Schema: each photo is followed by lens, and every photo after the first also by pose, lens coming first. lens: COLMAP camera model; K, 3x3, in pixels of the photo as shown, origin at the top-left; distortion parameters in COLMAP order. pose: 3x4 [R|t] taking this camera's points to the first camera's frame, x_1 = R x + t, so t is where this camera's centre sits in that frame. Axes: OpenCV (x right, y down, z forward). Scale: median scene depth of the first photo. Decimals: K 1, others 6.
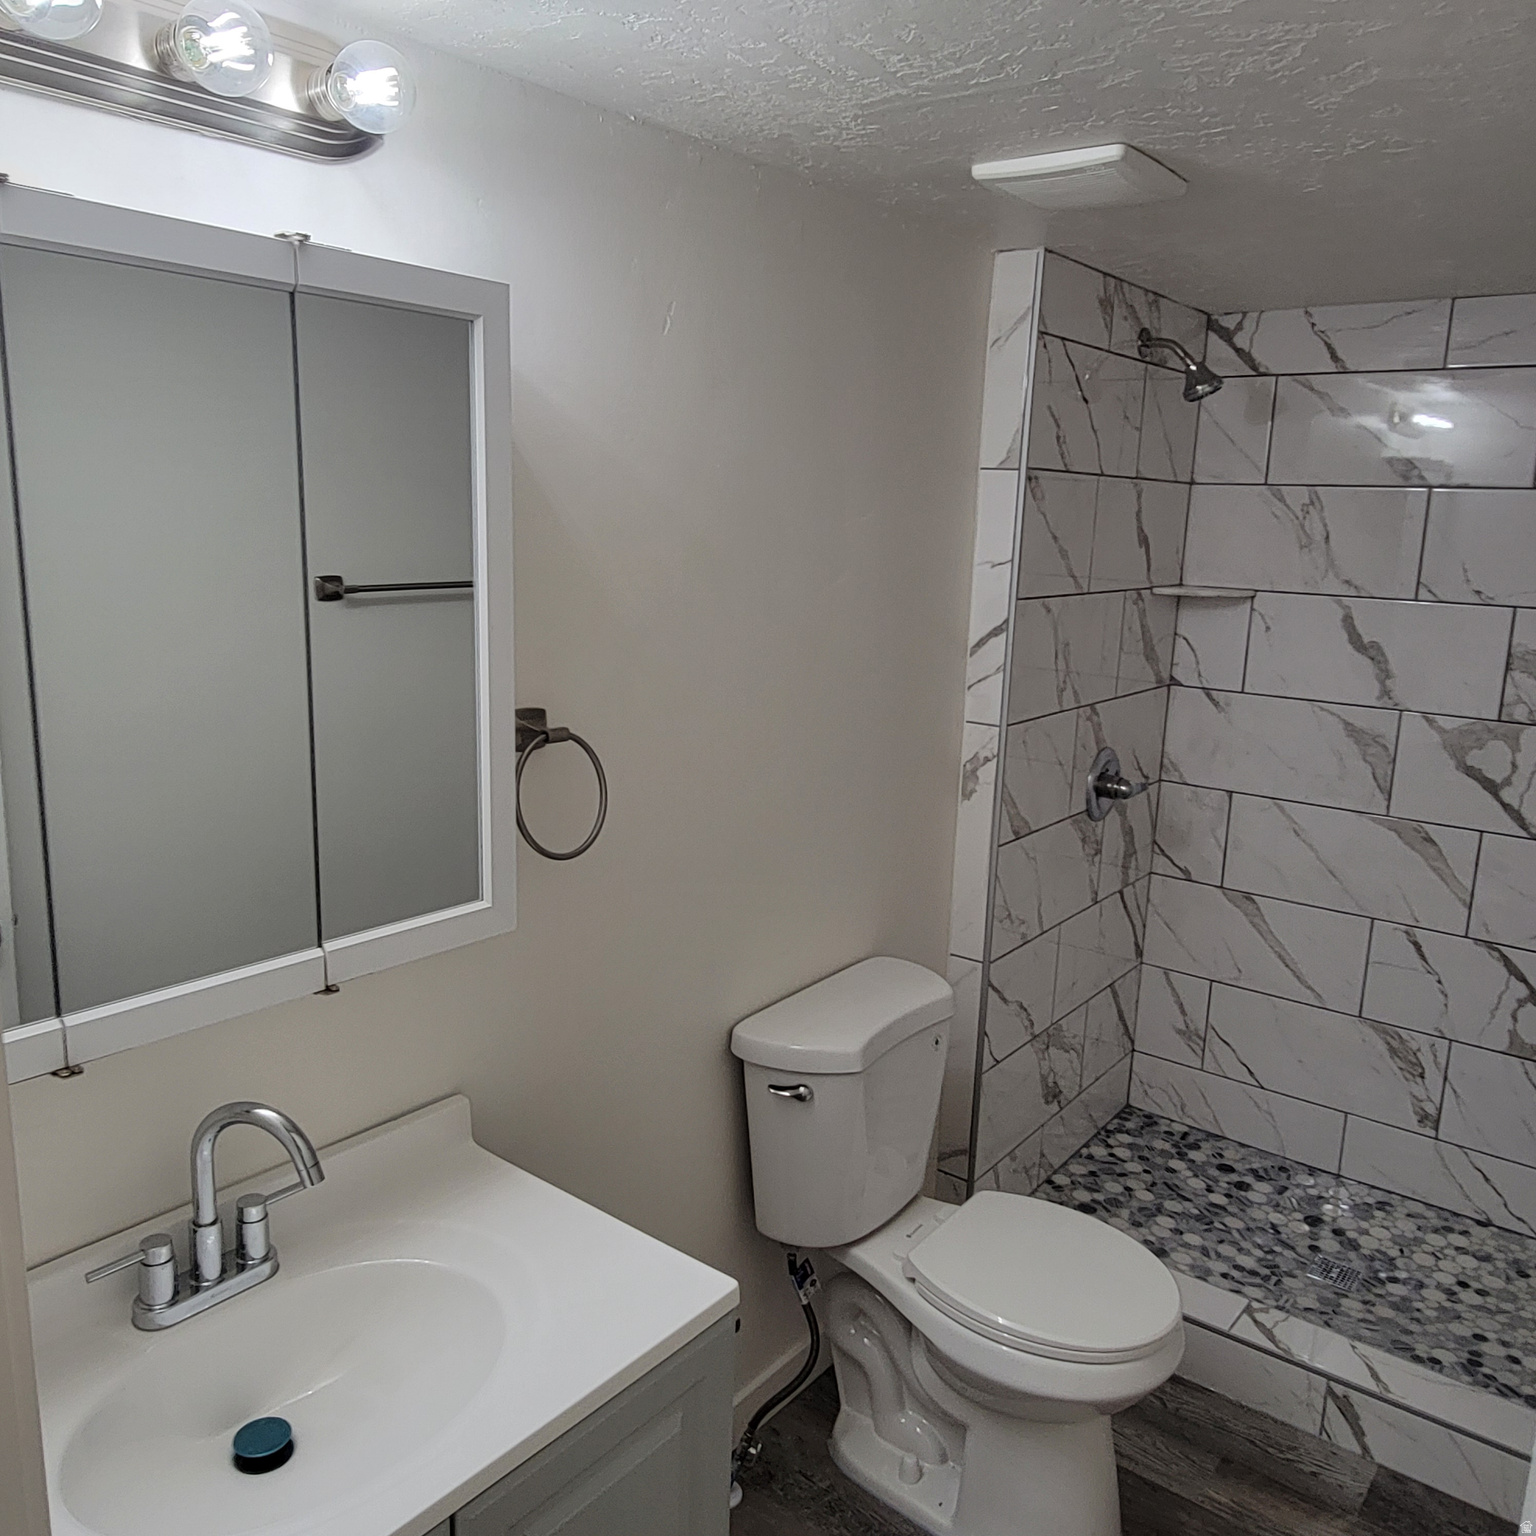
lens RADIAL K [[1261.9, 0, 752.4], [0, 1261.9, 779.3], [0, 0, 1]] dist [-0.002960, 0.002586]
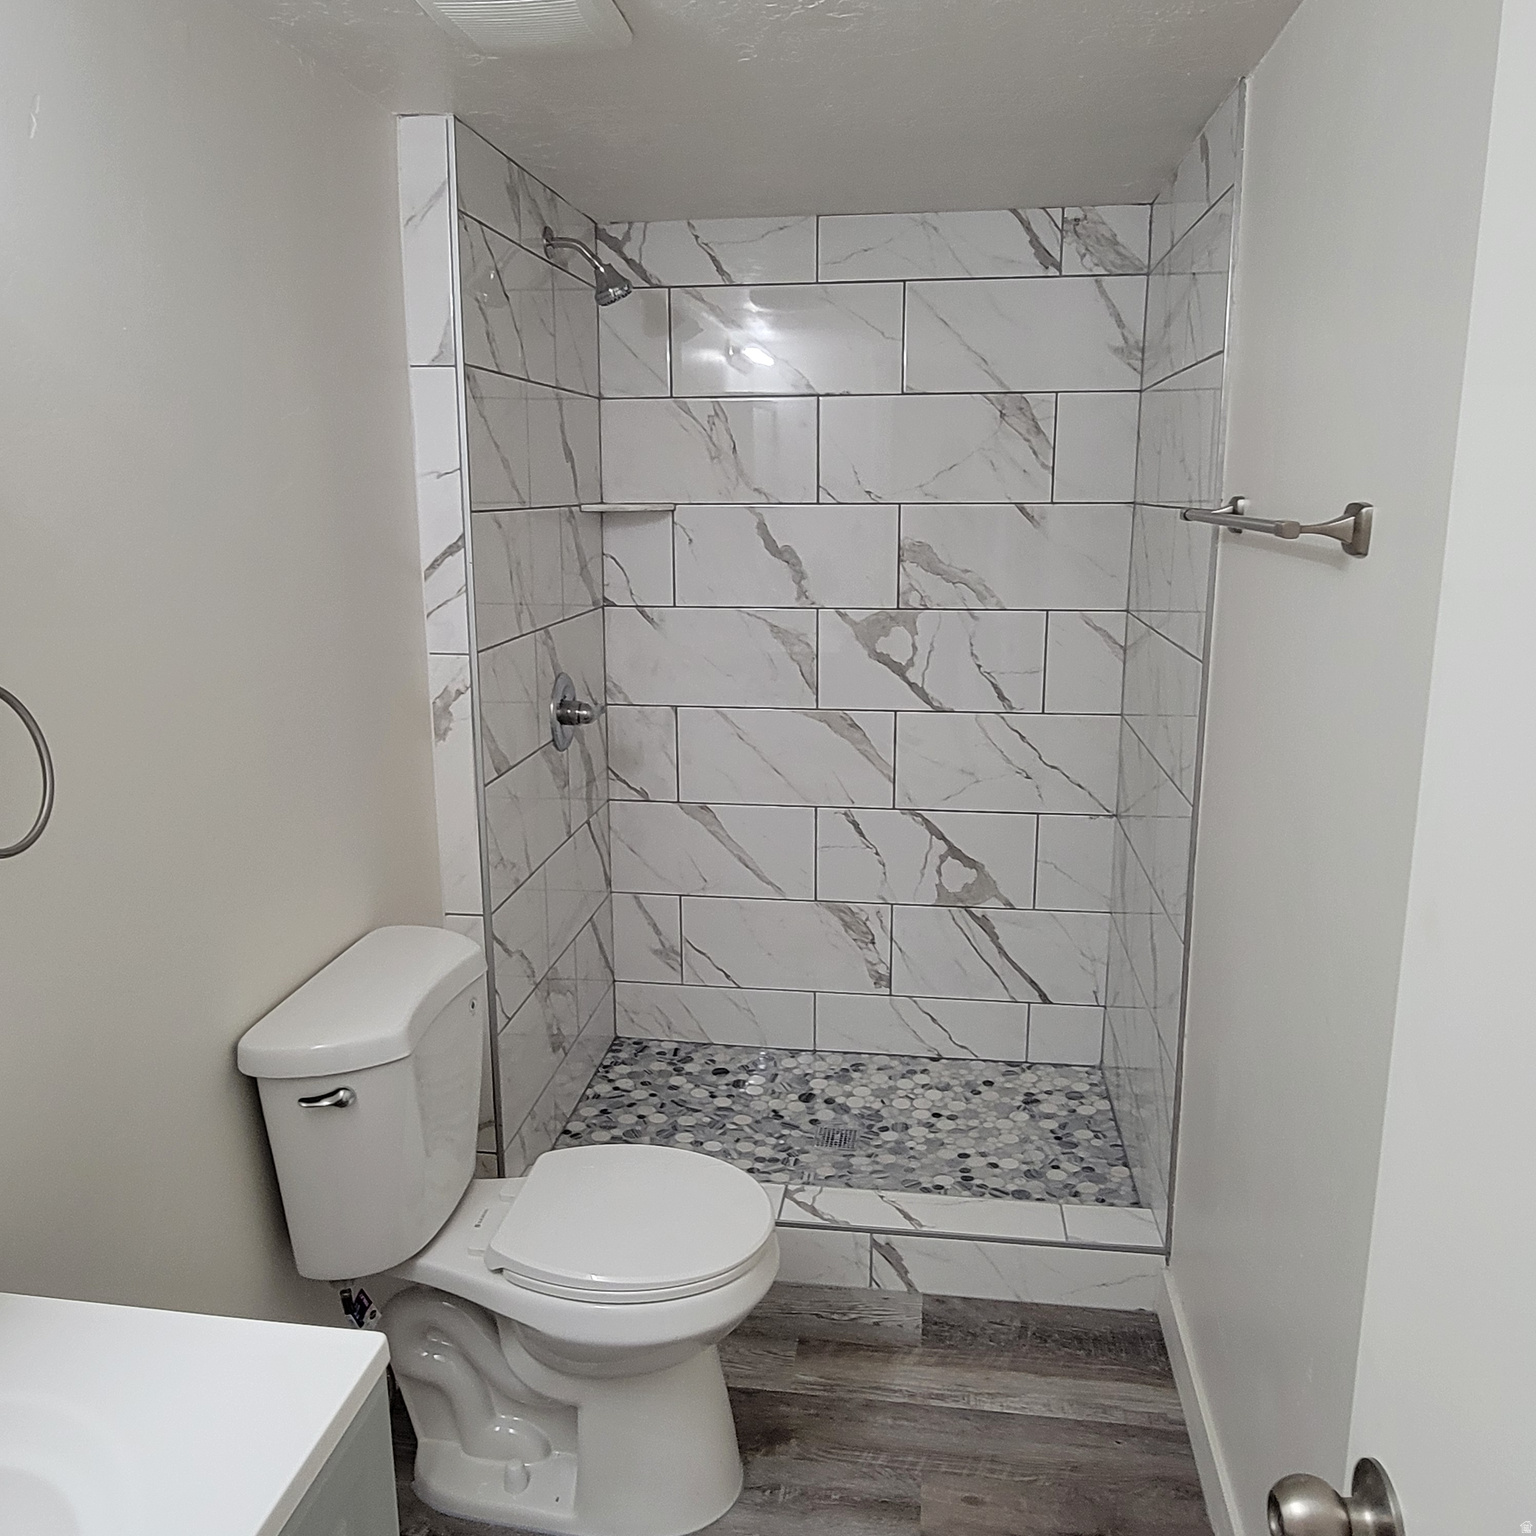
lens RADIAL K [[1261.9, 0, 757.9], [0, 1261.9, 778.3], [0, 0, 1]] dist [-0.002960, 0.002586]
pose [[0.865366, -0.146951, 0.479110, -0.070503], [0.136829, 0.988999, 0.056203, 0.022993], [-0.482098, 0.016920, 0.875954, 0.100881]]
